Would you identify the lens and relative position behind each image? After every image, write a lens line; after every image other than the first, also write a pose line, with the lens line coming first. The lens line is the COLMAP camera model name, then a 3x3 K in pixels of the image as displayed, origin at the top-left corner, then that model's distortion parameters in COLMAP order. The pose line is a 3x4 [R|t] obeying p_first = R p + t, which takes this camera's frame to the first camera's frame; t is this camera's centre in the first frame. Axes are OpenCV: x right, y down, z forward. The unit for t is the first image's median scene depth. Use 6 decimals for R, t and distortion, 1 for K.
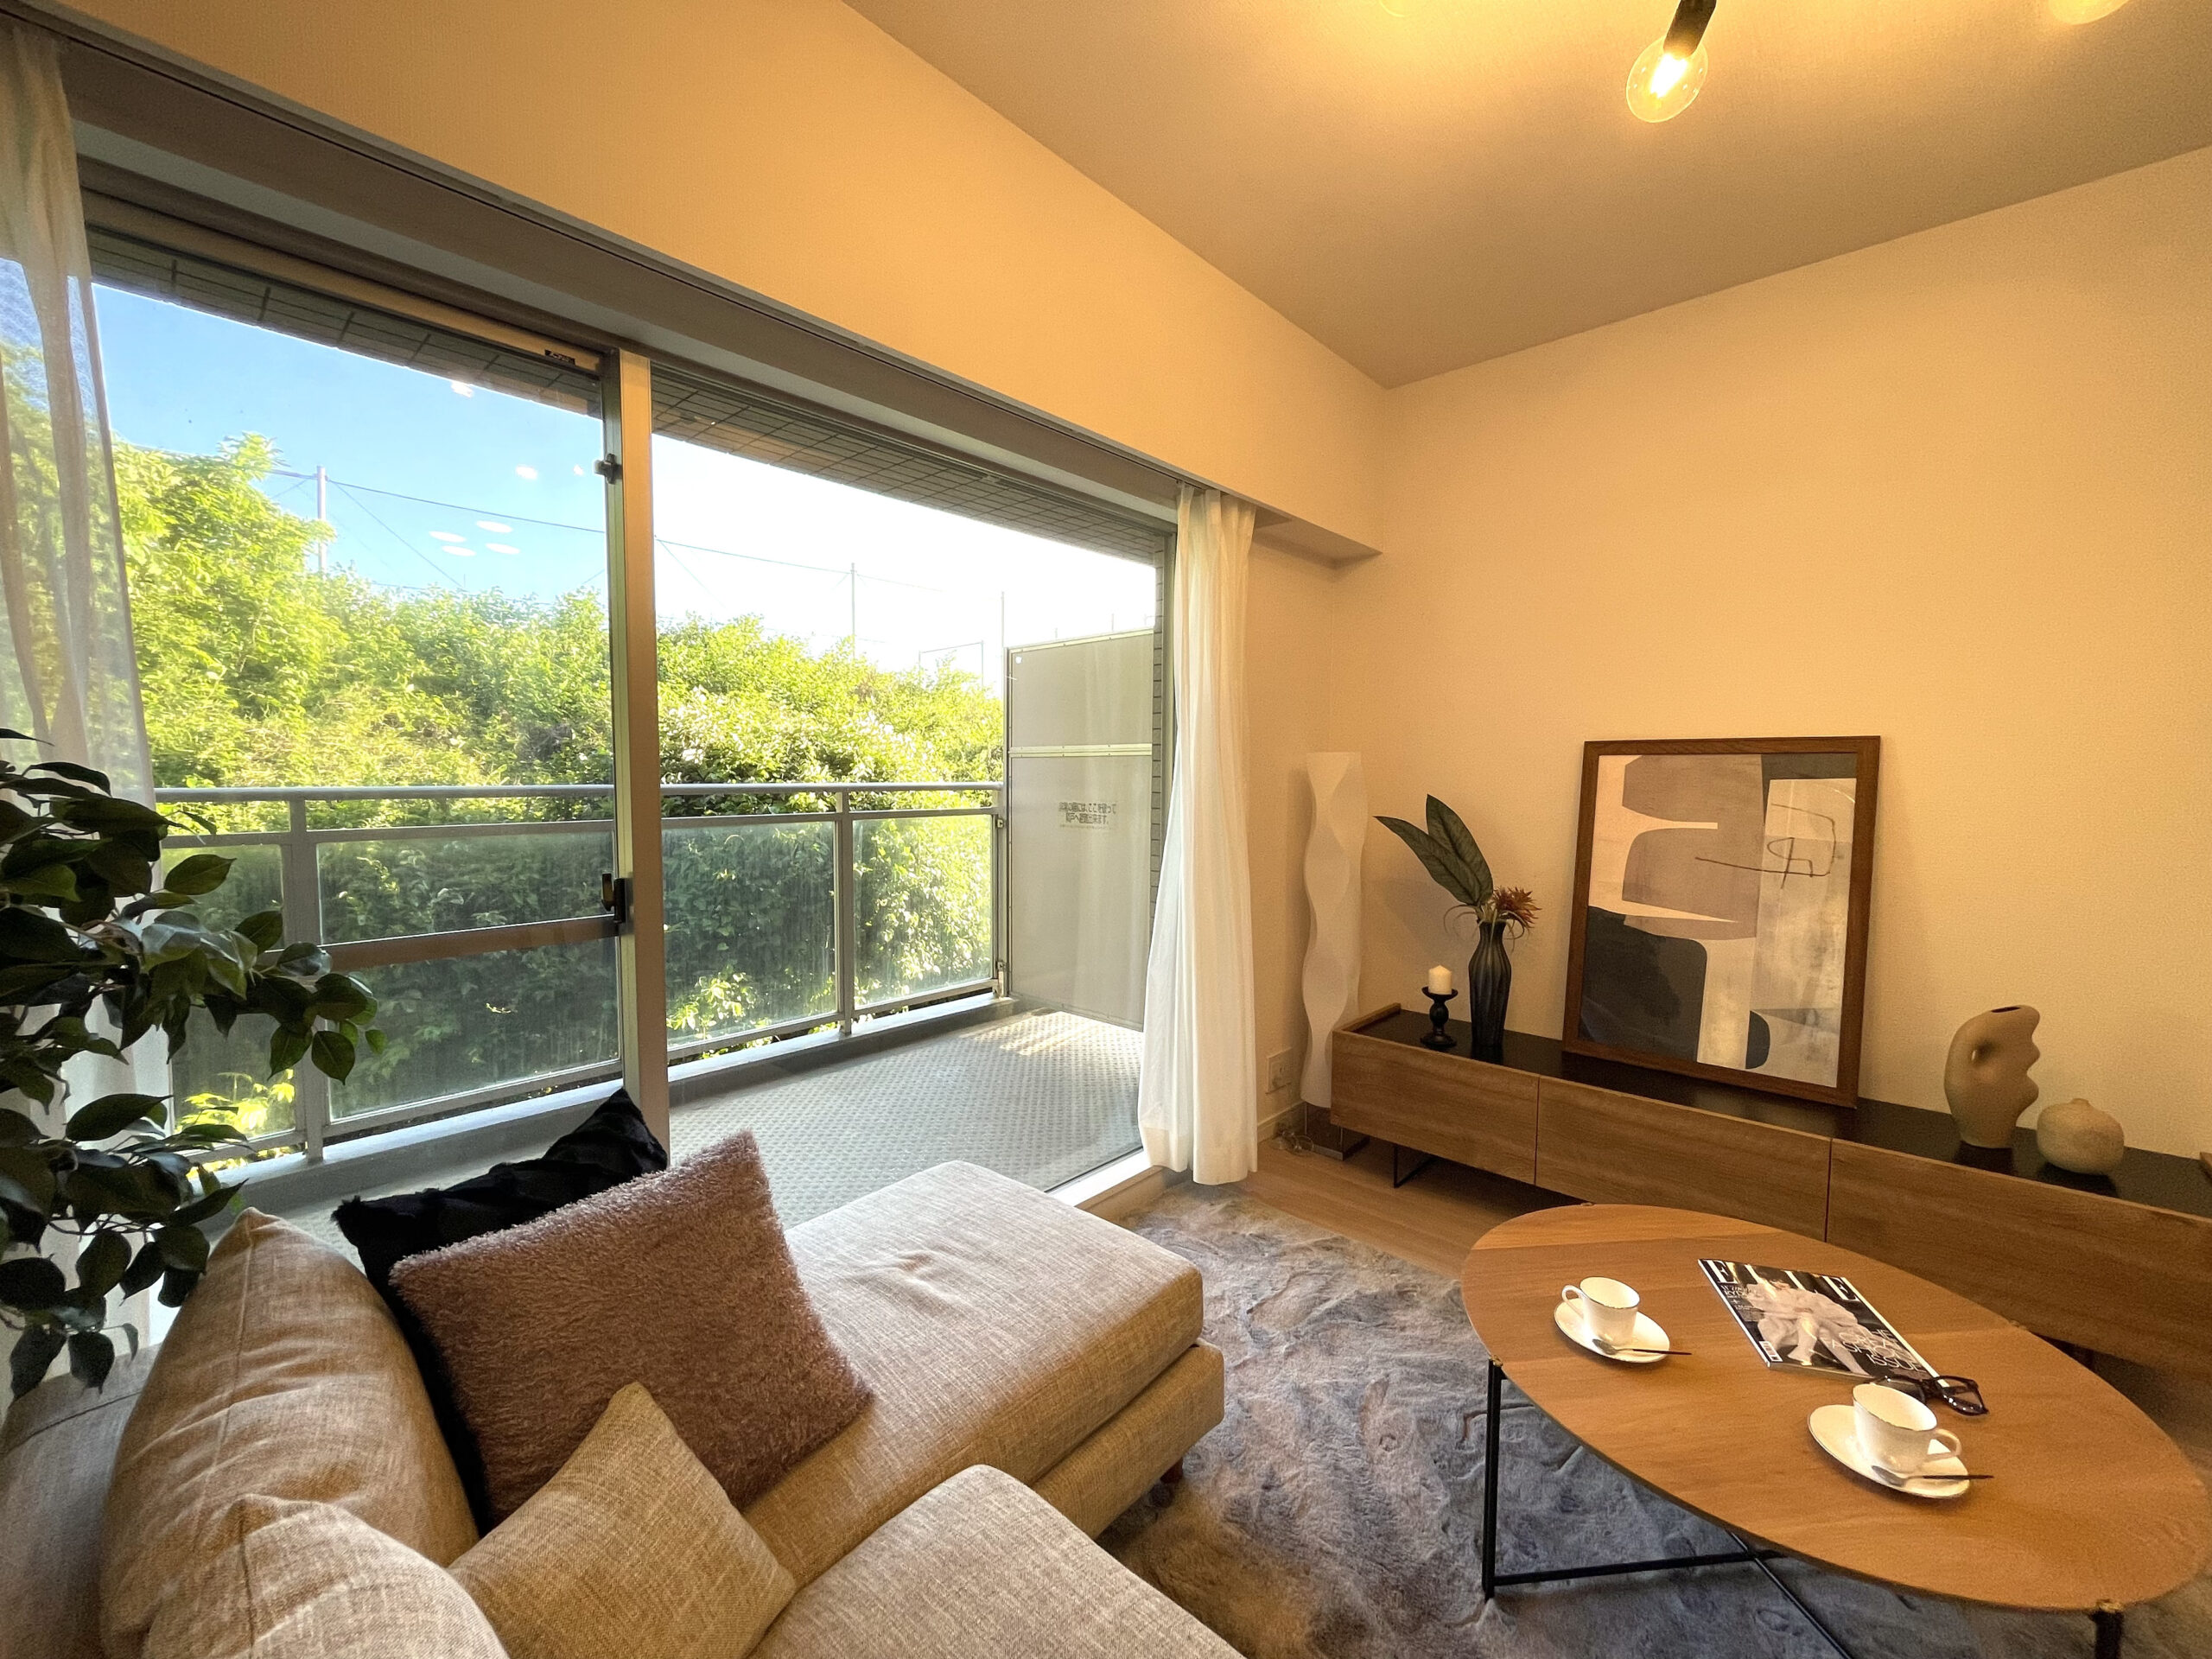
lens RADIAL K [[888.0, 0, 1106.0], [0, 888.0, 829.5], [0, 0, 1]] dist [-0.001916, 0.000033]
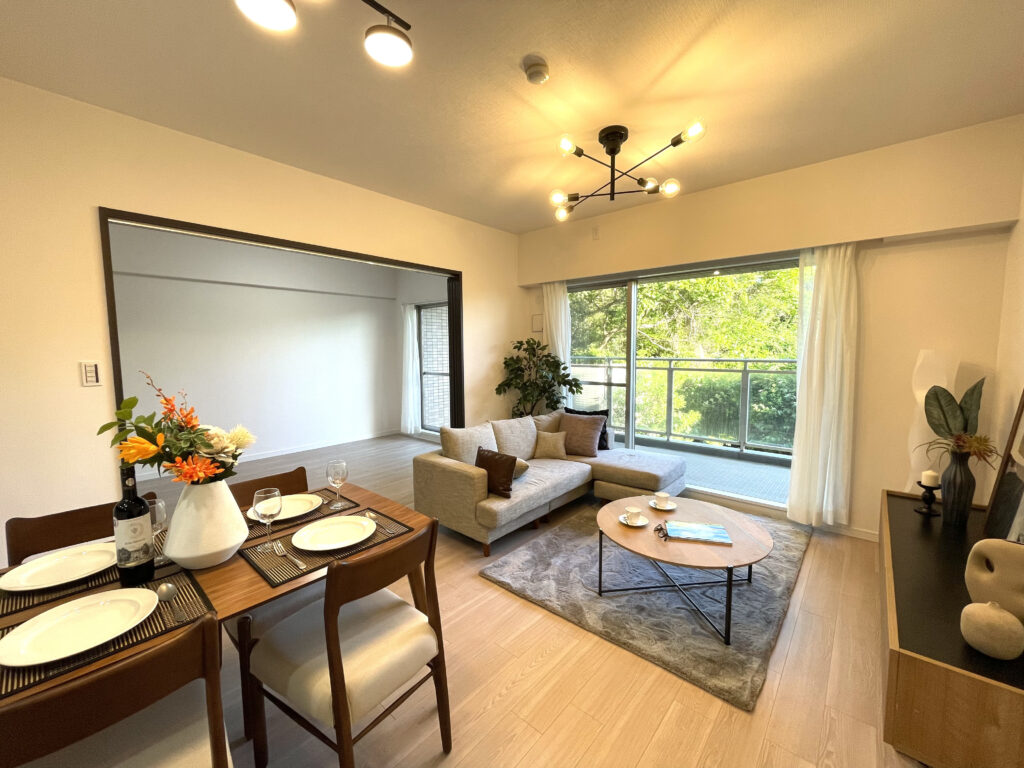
lens RADIAL K [[411.1, 0, 512.0], [0, 411.1, 384.0], [0, 0, 1]] dist [-0.001916, 0.000033]
pose [[0.019710, 0.090760, -0.995678, 1.224575], [-0.039736, 0.995155, 0.089926, -0.064244], [0.999016, 0.037792, 0.023221, 0.137059]]
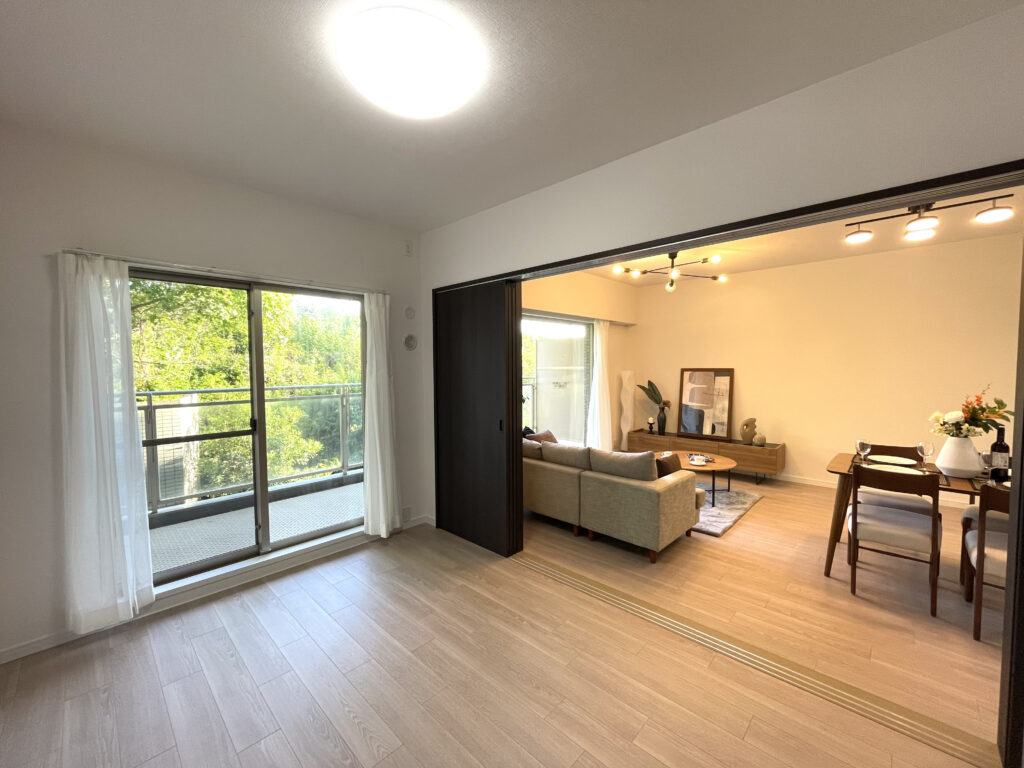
lens RADIAL K [[411.1, 0, 512.0], [0, 411.1, 384.0], [0, 0, 1]] dist [-0.001916, 0.000033]
pose [[0.999838, -0.011350, -0.013955, -0.329499], [0.011099, 0.999777, -0.017979, 0.012418], [0.014156, 0.017822, 0.999741, -1.205088]]
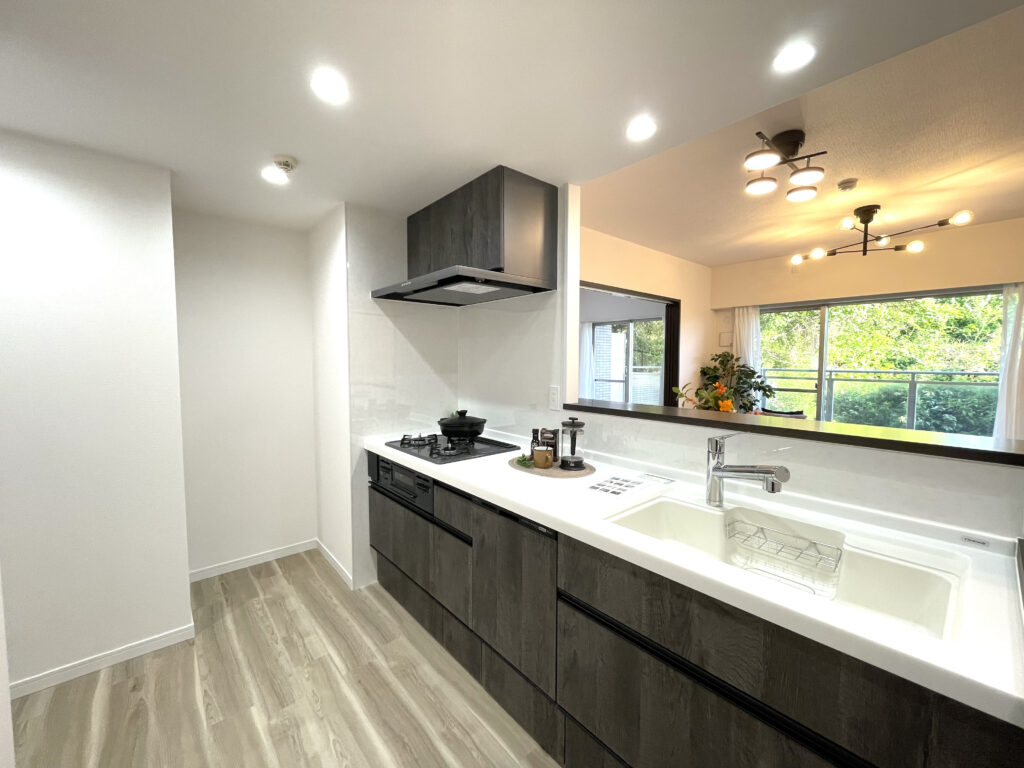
lens RADIAL K [[411.1, 0, 512.0], [0, 411.1, 384.0], [0, 0, 1]] dist [-0.001916, 0.000033]
pose [[-0.121475, 0.064914, -0.990470, 1.700392], [-0.047941, 0.996311, 0.071176, -0.037677], [0.991436, 0.056131, -0.117915, -0.543389]]
